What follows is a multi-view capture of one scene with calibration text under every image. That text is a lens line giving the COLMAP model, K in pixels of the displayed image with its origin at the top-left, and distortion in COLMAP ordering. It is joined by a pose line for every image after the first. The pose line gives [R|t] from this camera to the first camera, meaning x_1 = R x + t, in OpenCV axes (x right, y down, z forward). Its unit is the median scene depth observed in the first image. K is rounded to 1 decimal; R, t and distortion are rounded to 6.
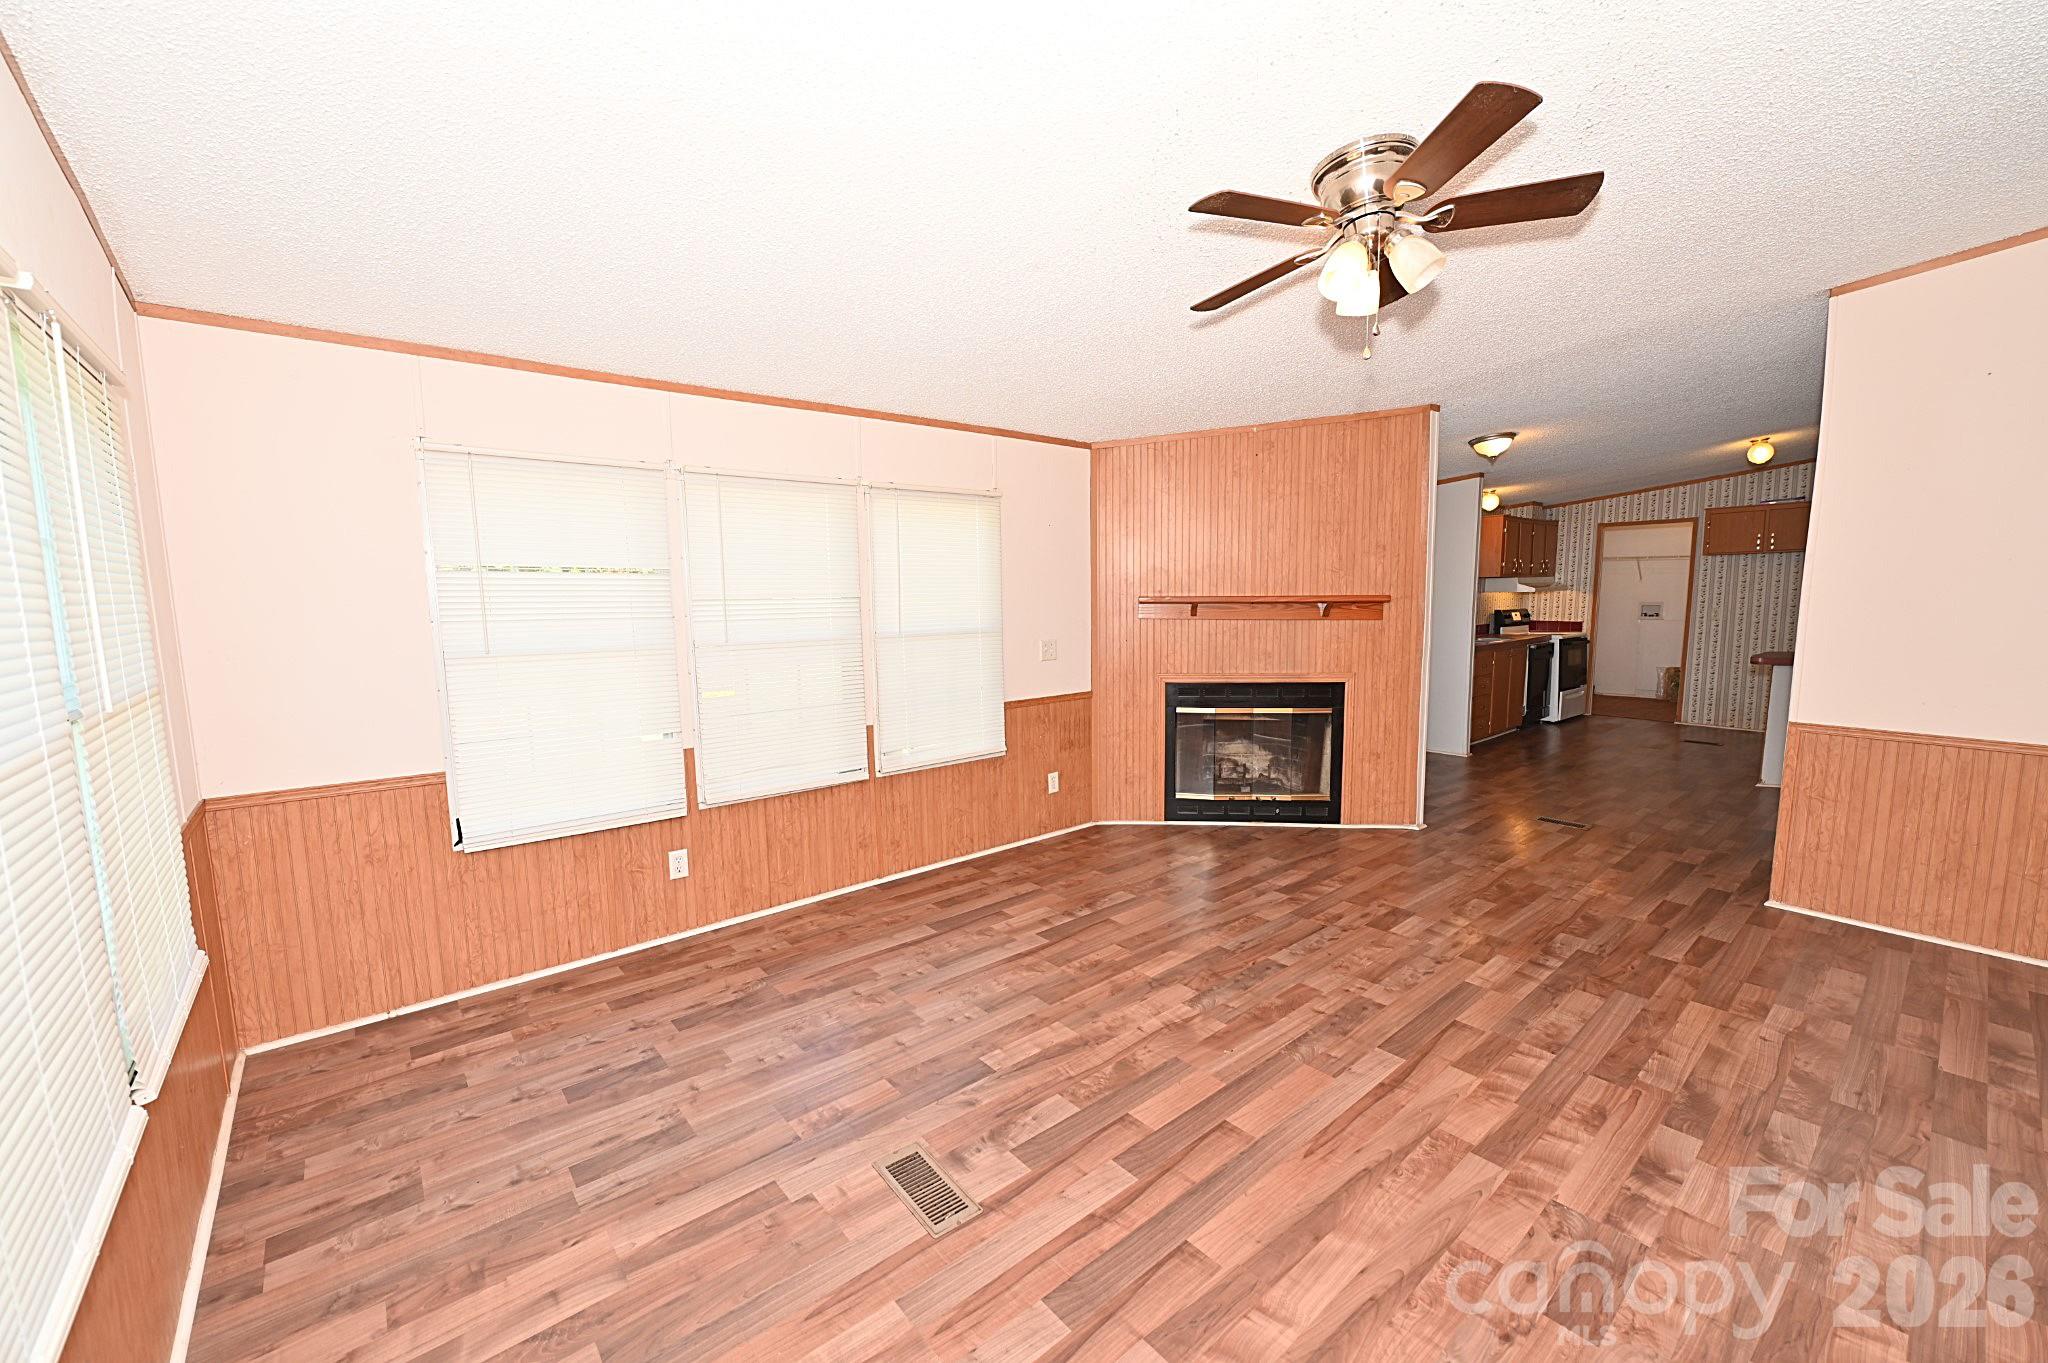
lens RADIAL K [[809.1, 0, 1025.7], [0, 809.1, 688.6], [0, 0, 1]] dist [-0.007014, -0.001263]
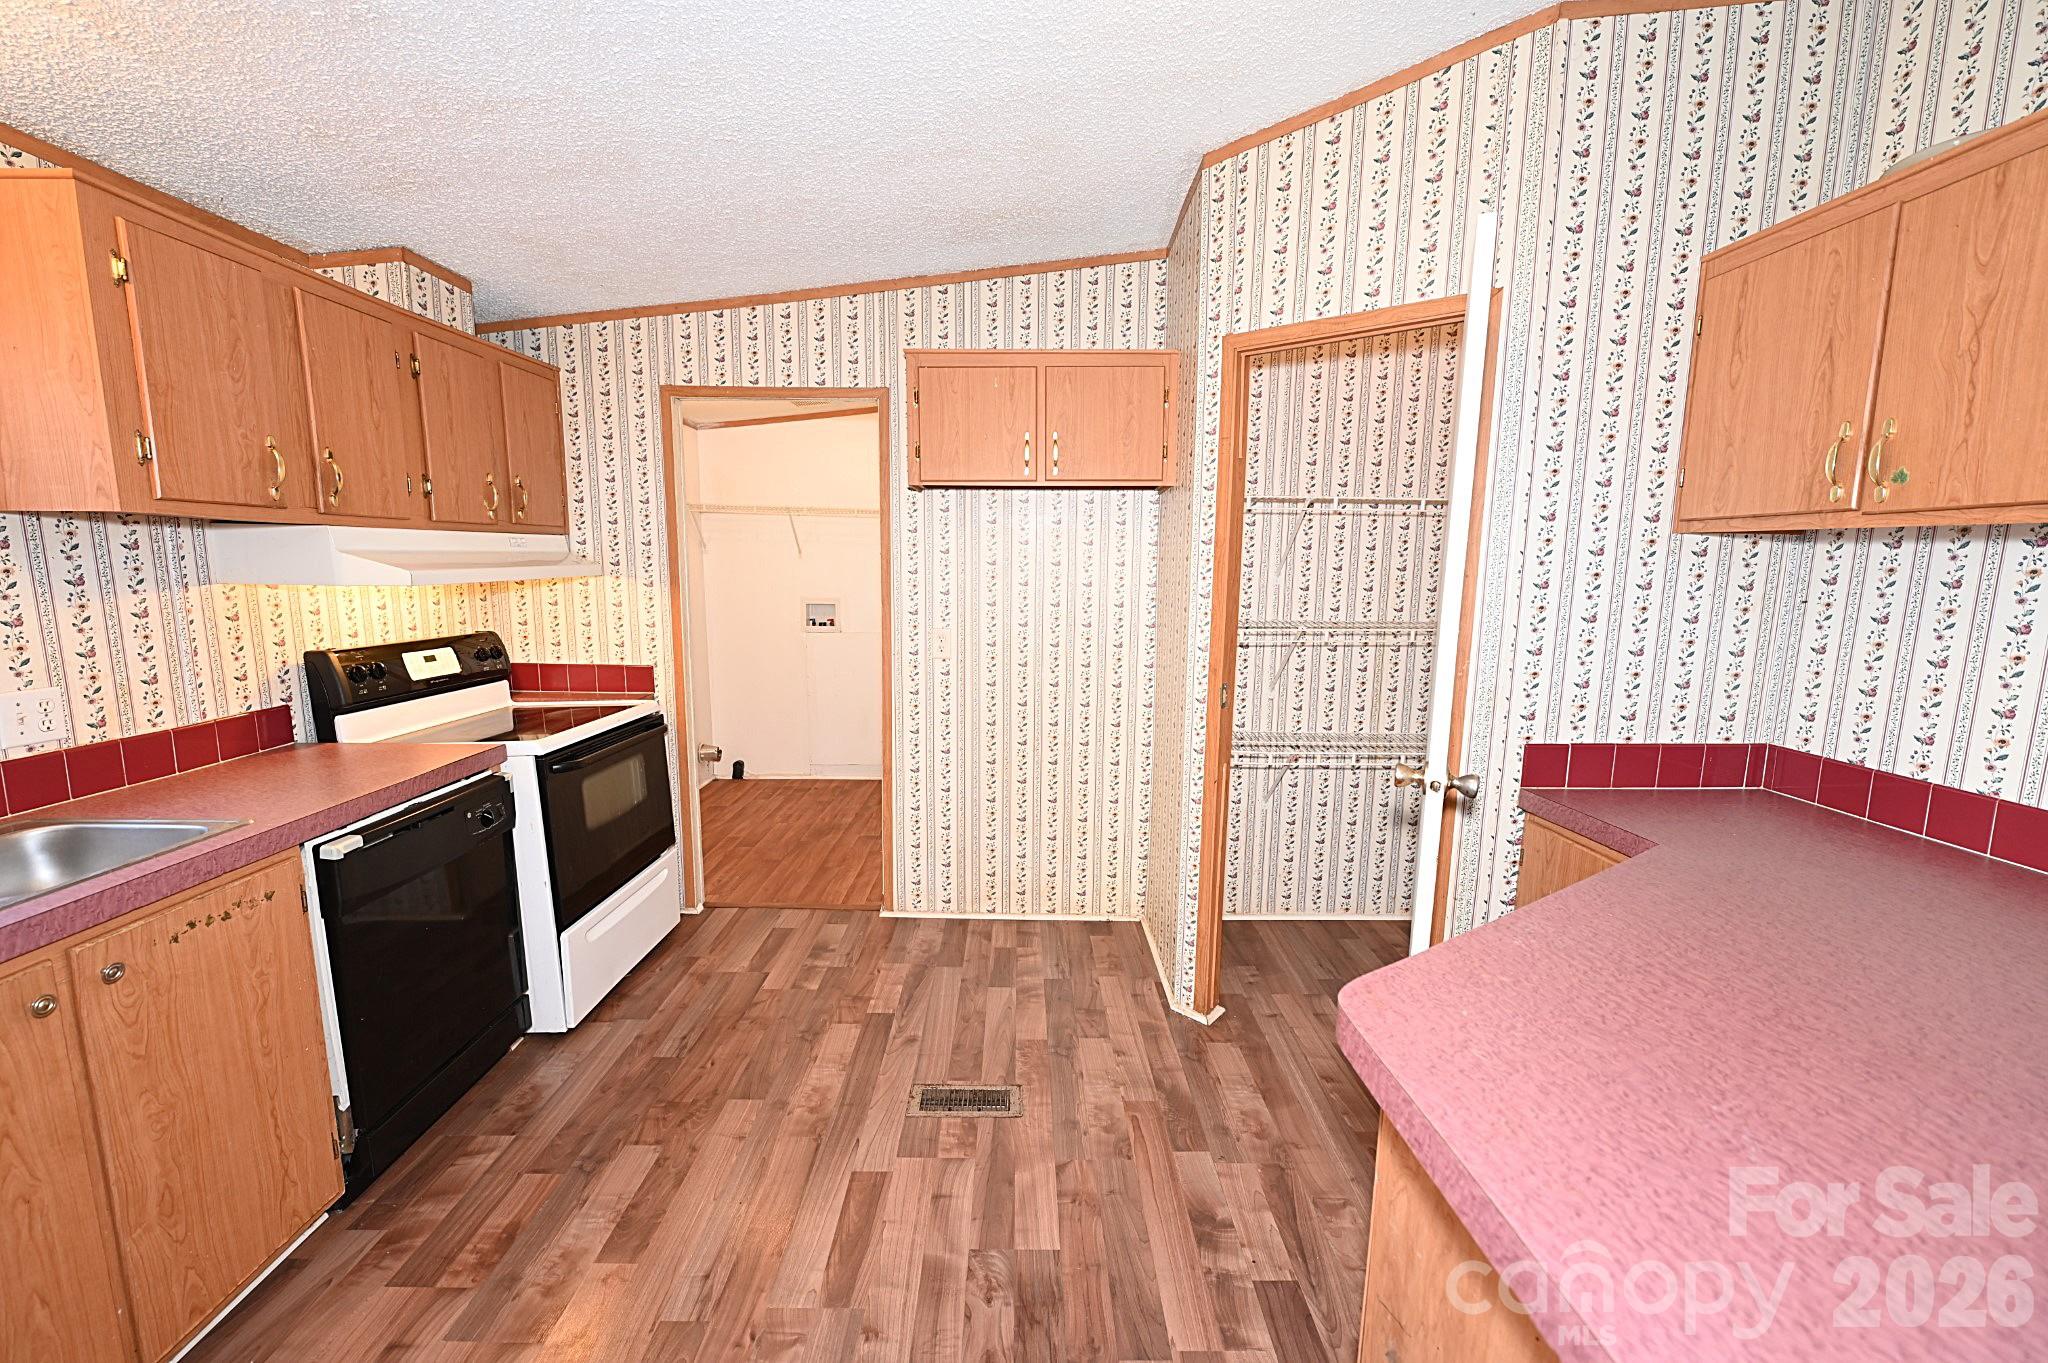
lens RADIAL K [[809.1, 0, 1025.1], [0, 809.1, 686.7], [0, 0, 1]] dist [-0.007014, -0.001263]
pose [[0.638119, -0.092975, 0.764304, 1.414120], [0.070110, 0.995575, 0.062573, -0.229193], [-0.766739, 0.013656, 0.641814, 1.746099]]
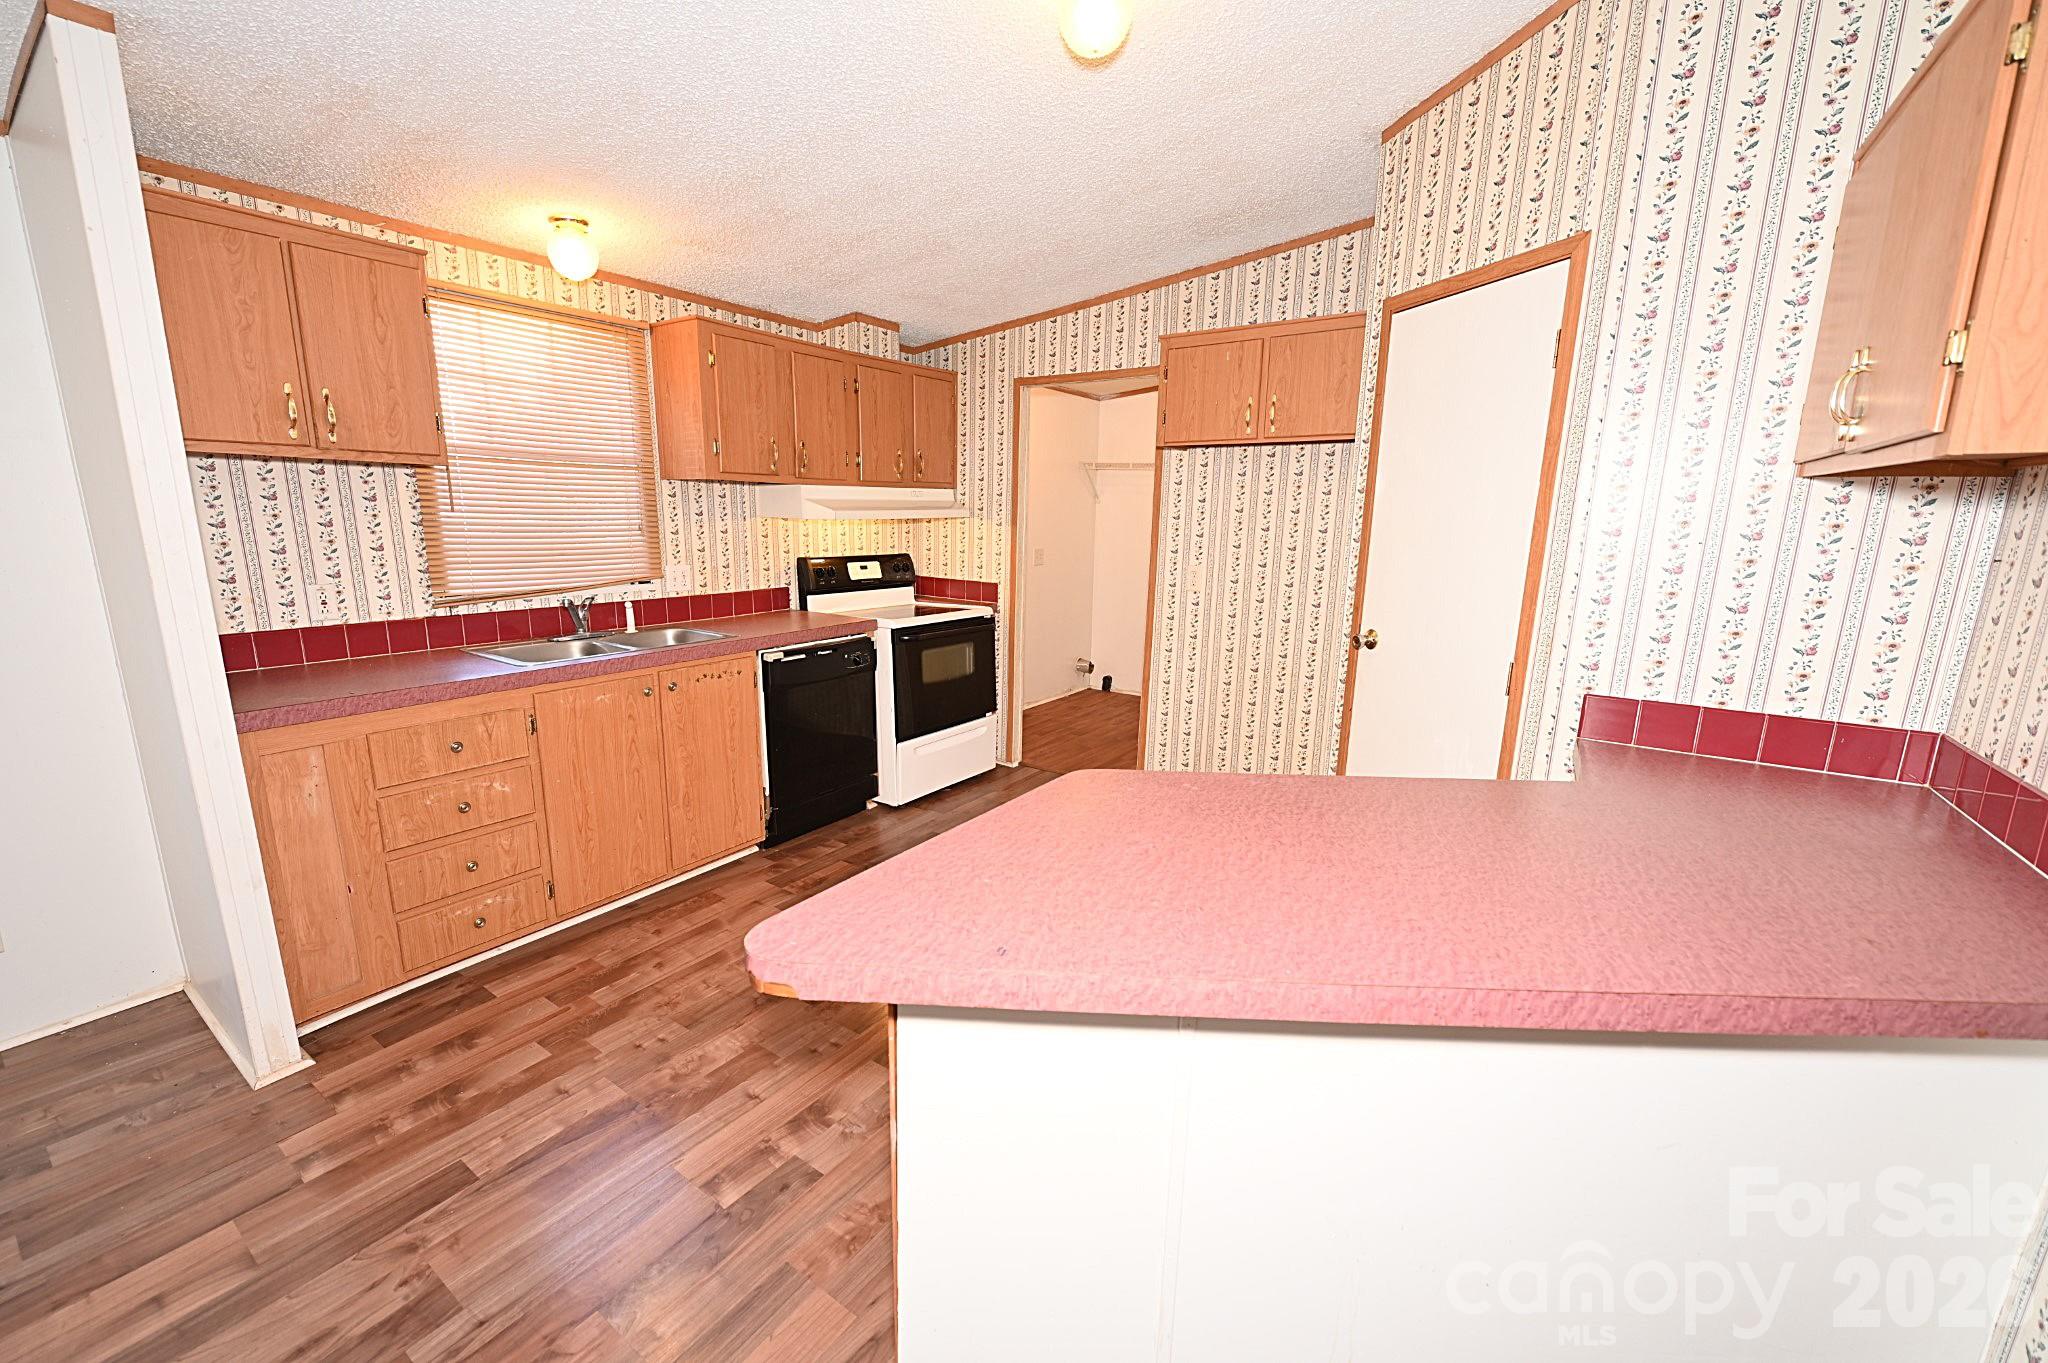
lens RADIAL K [[809.1, 0, 1021.9], [0, 809.1, 681.5], [0, 0, 1]] dist [-0.007014, -0.001263]
pose [[0.963359, -0.022038, 0.267308, 1.546041], [-0.002650, 0.995788, 0.091646, -0.185568], [-0.268202, -0.088997, 0.959243, 1.387873]]
